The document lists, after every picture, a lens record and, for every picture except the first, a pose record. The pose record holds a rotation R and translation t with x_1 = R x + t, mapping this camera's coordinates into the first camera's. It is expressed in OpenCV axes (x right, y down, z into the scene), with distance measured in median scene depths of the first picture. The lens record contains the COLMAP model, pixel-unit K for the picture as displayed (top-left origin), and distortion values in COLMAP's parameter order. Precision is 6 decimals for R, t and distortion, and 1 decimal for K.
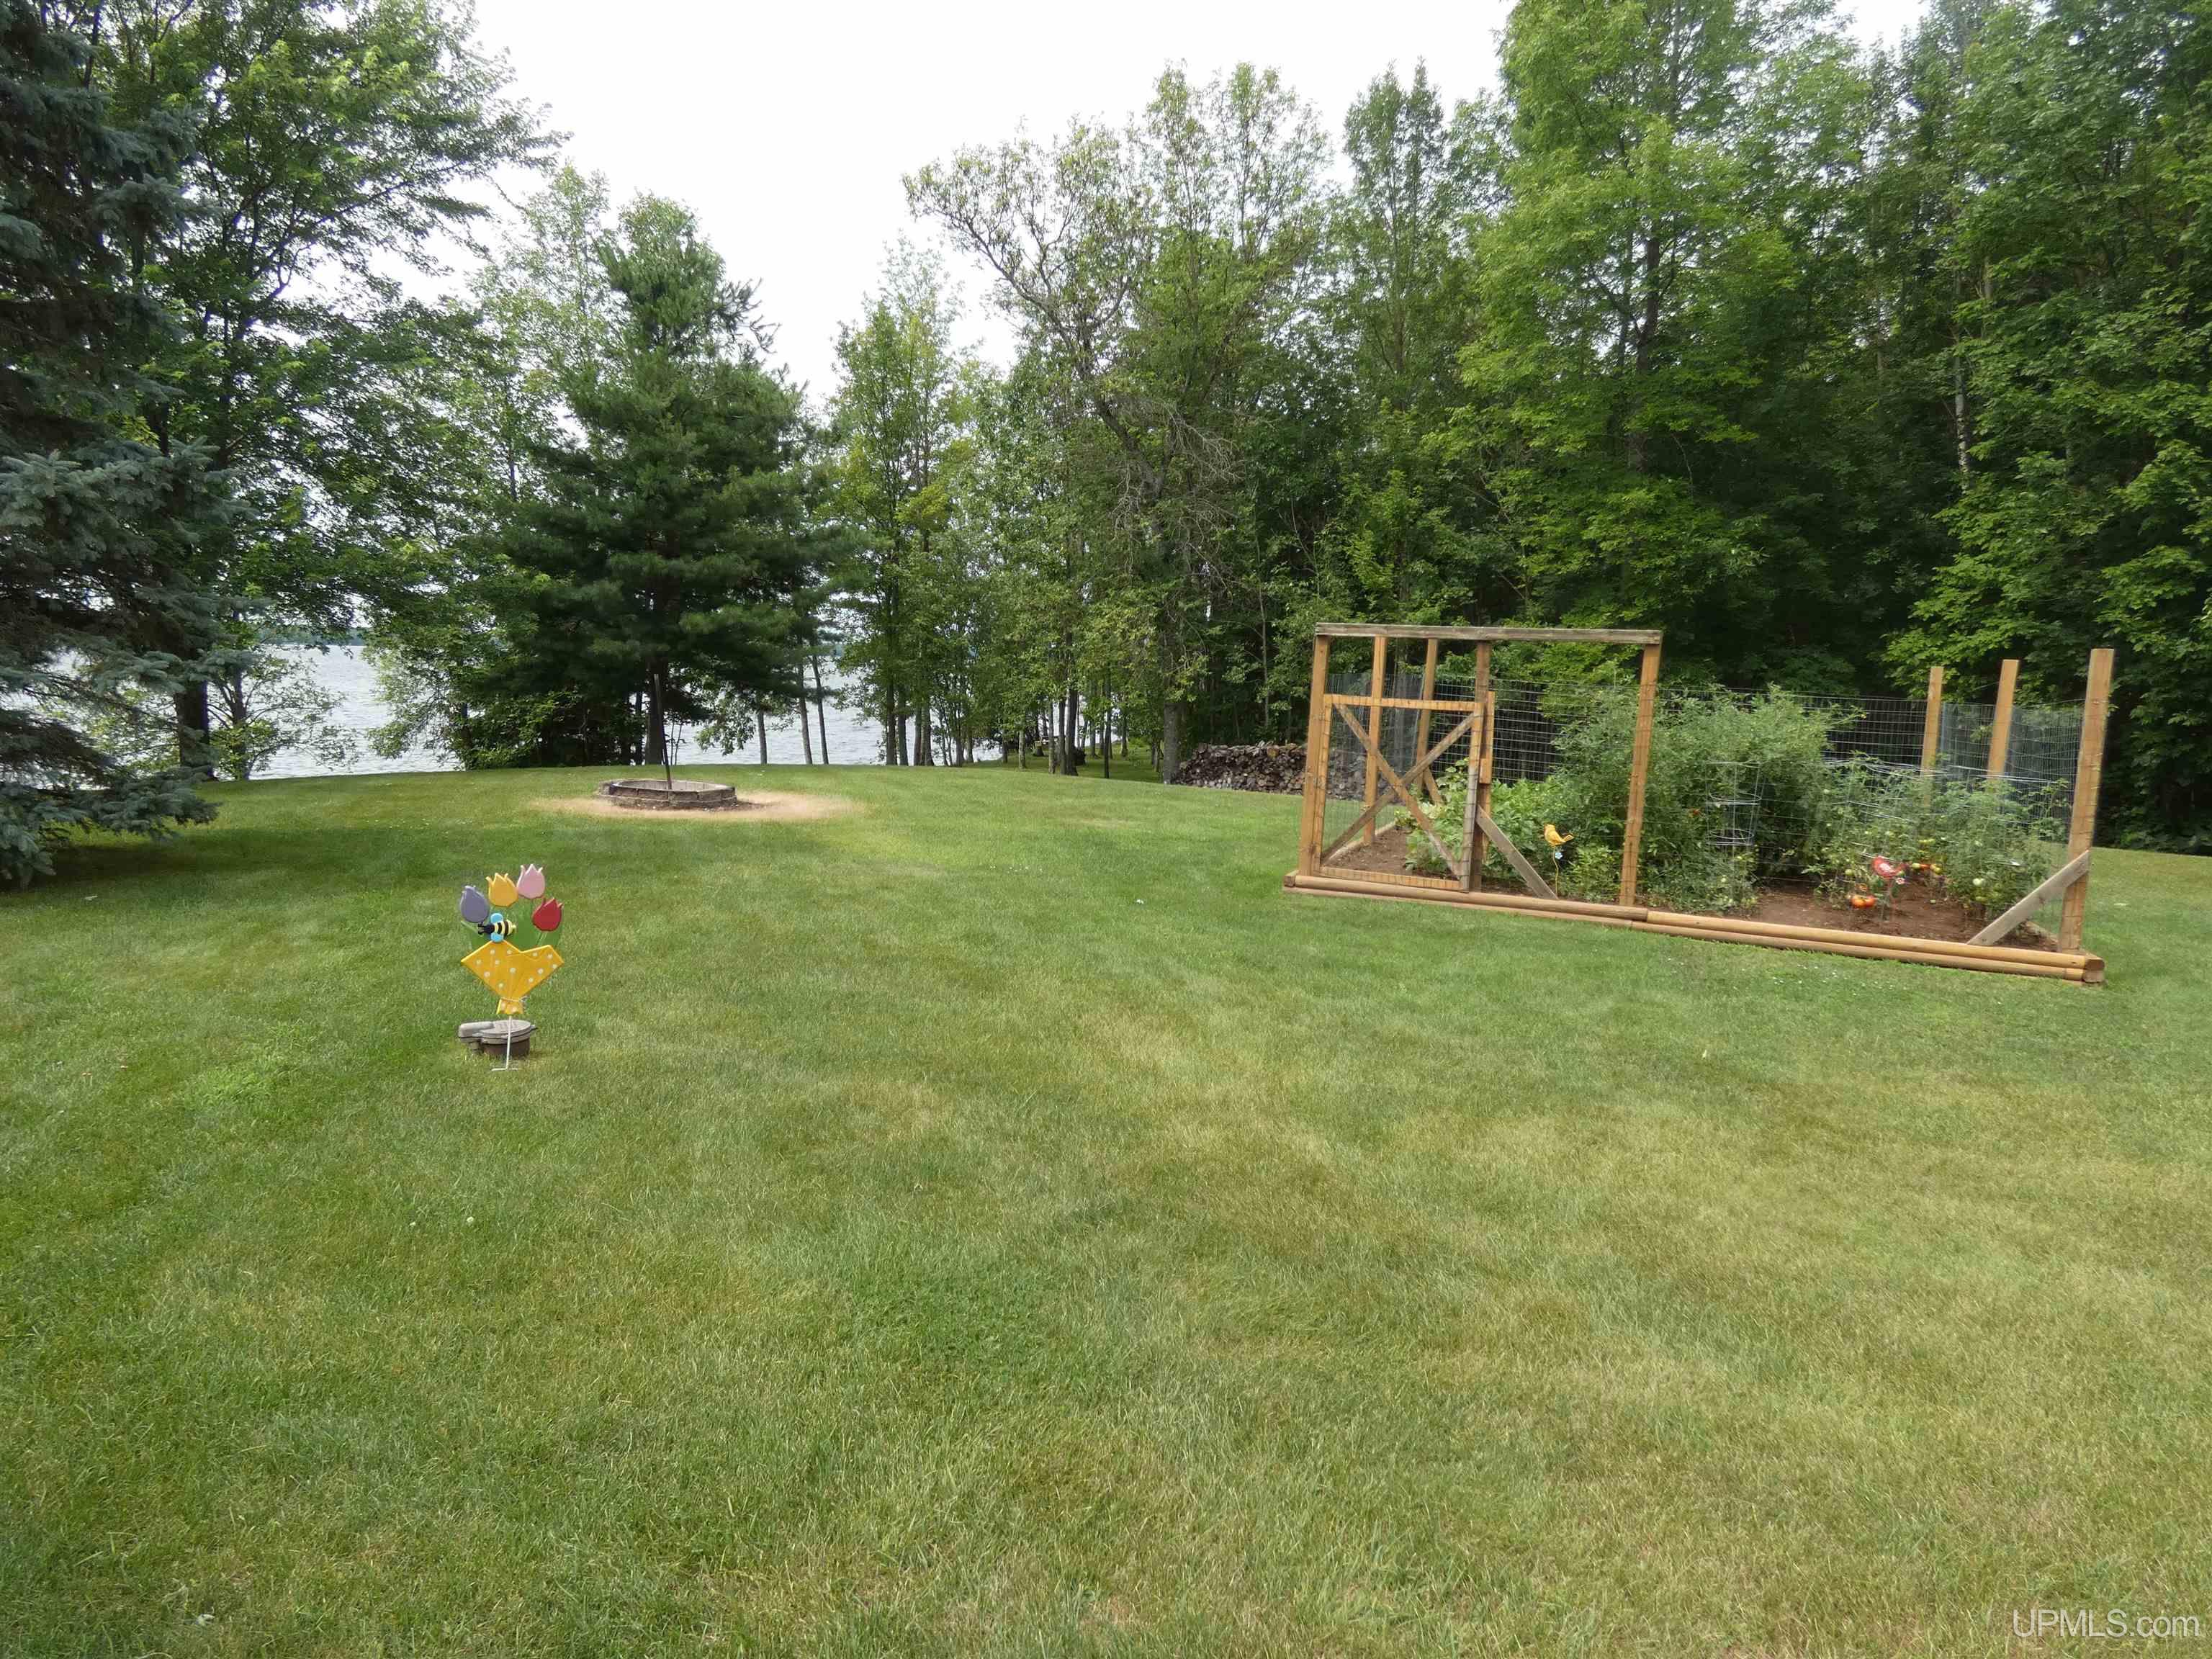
lens RADIAL K [[1336.6, 0, 1092.6], [0, 1336.6, 830.5], [0, 0, 1]] dist [0.003168, -0.000852]
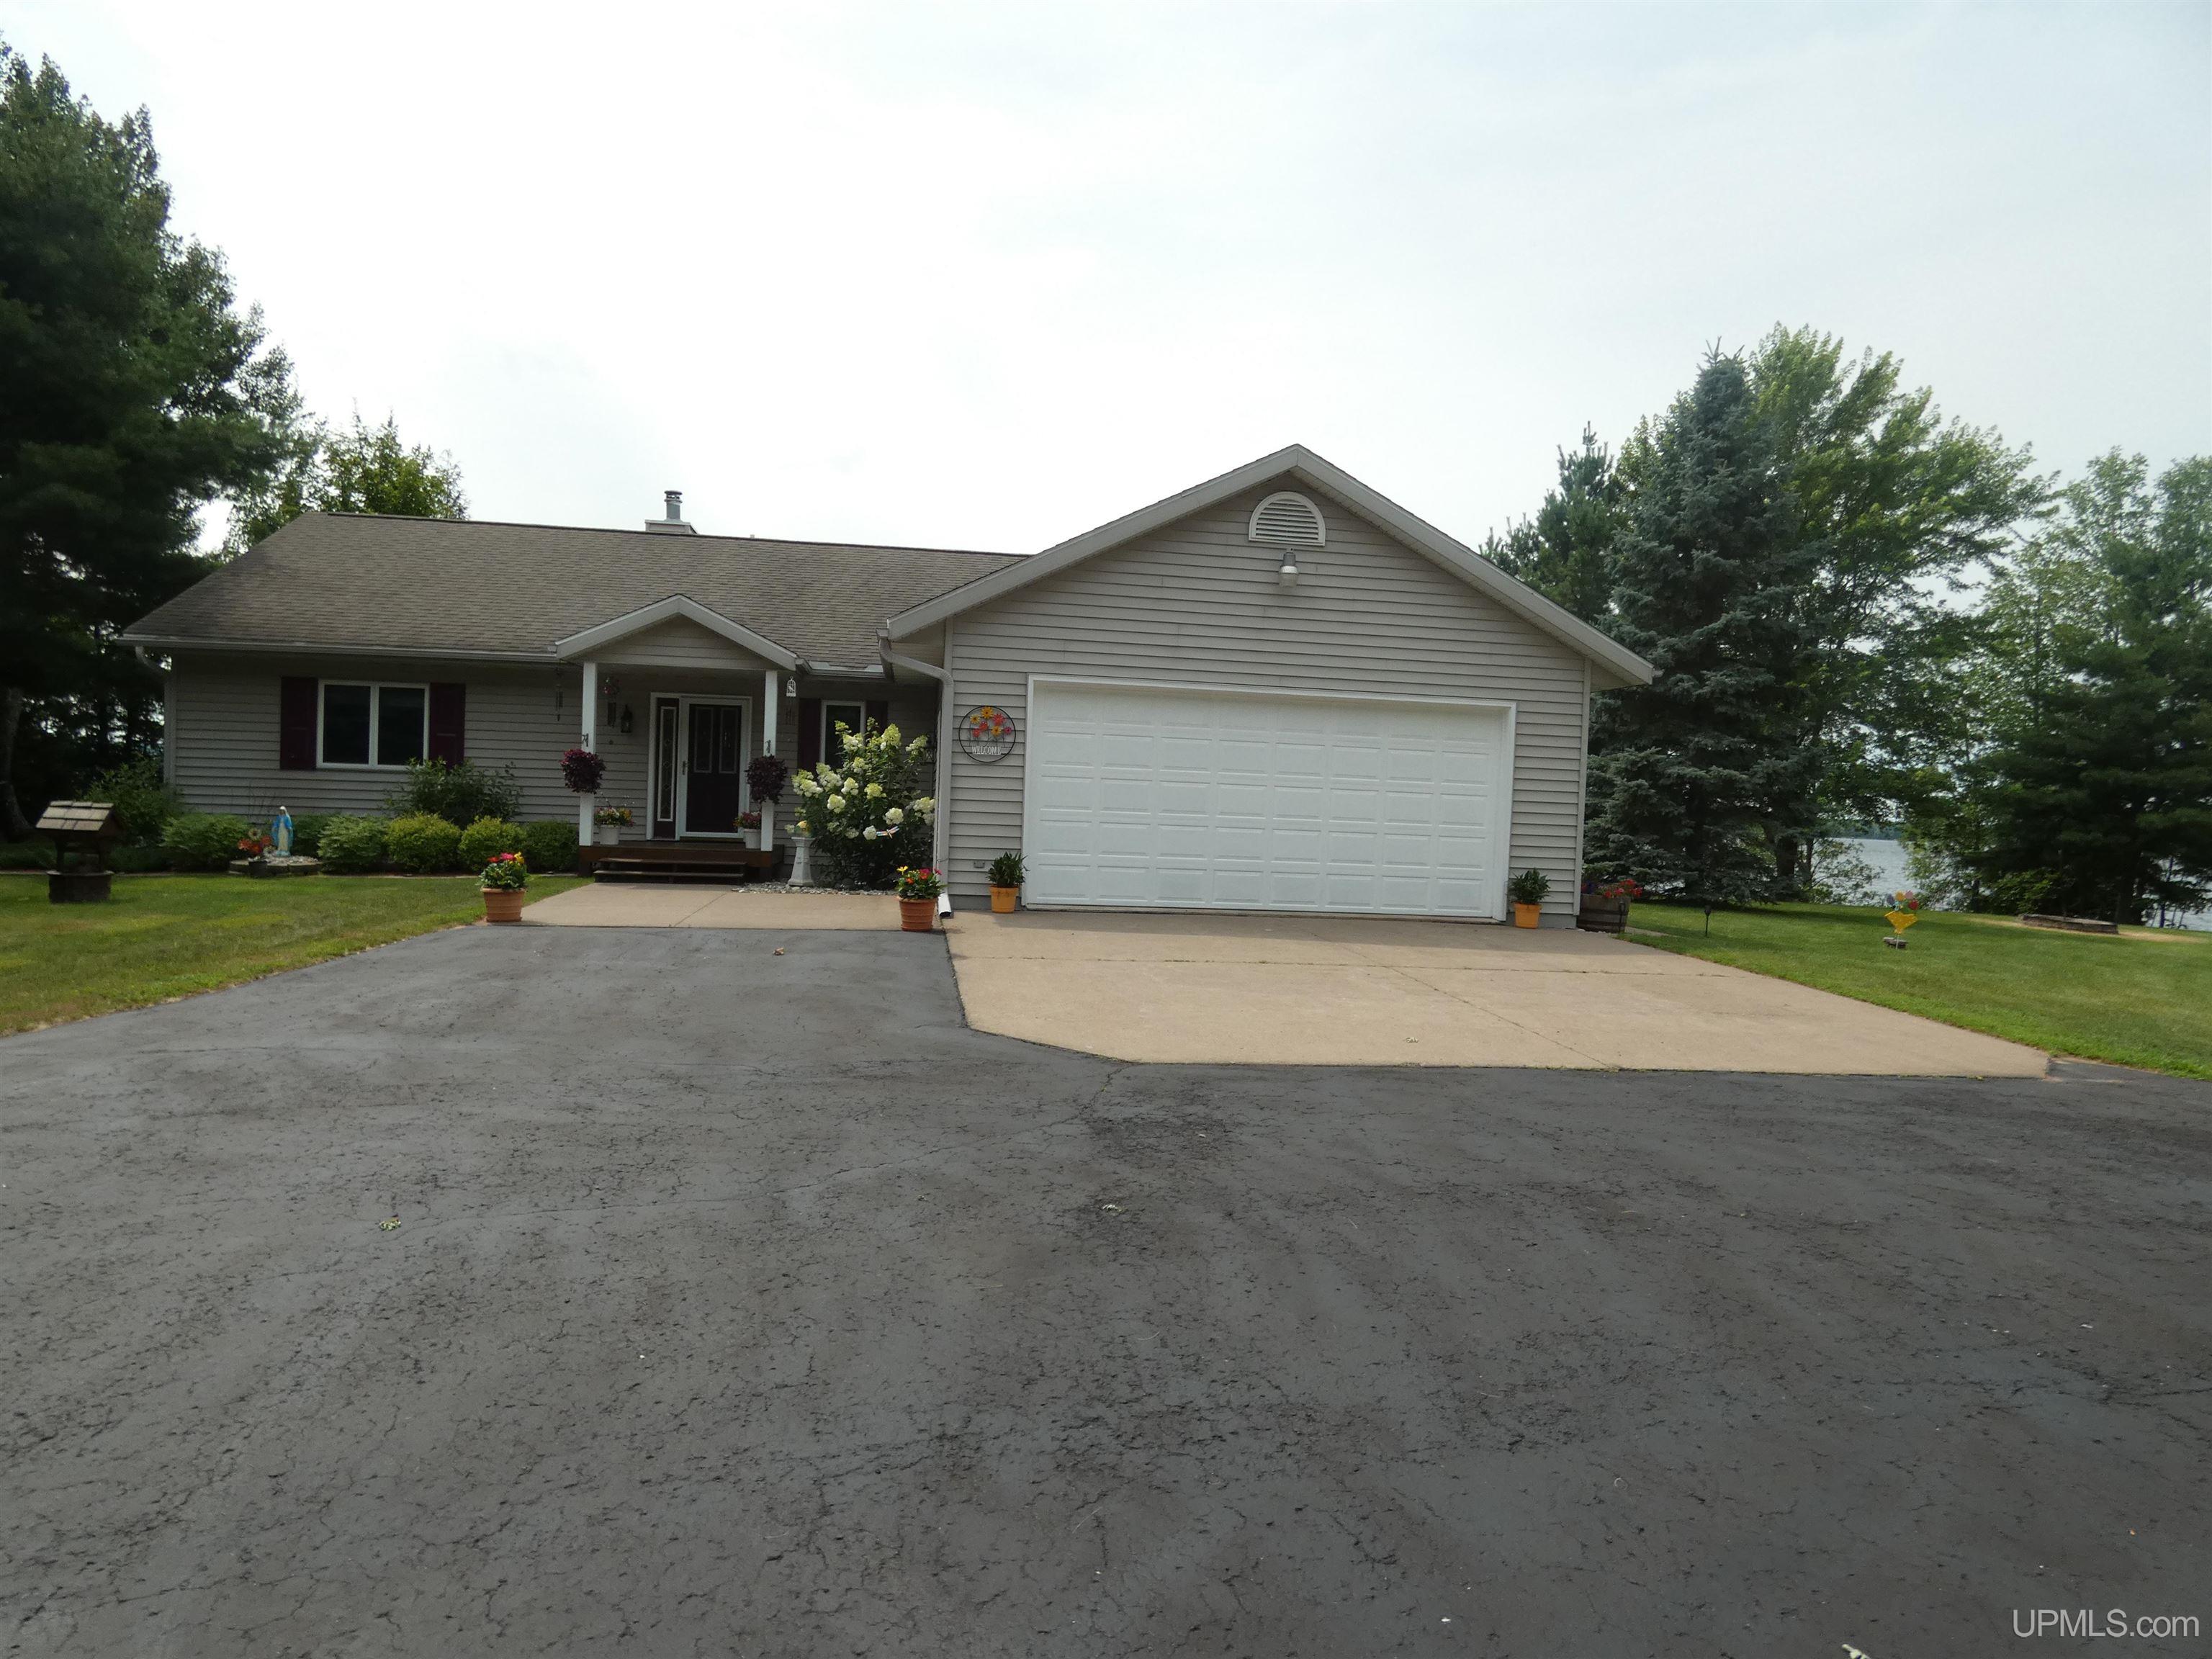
lens RADIAL K [[1336.6, 0, 1096.9], [0, 1336.6, 826.2], [0, 0, 1]] dist [0.003168, -0.000852]
pose [[0.498353, 0.012817, -0.866880, 0.318772], [-0.143860, 0.987252, -0.068106, 0.087407], [0.854955, 0.158650, 0.493843, -0.521746]]
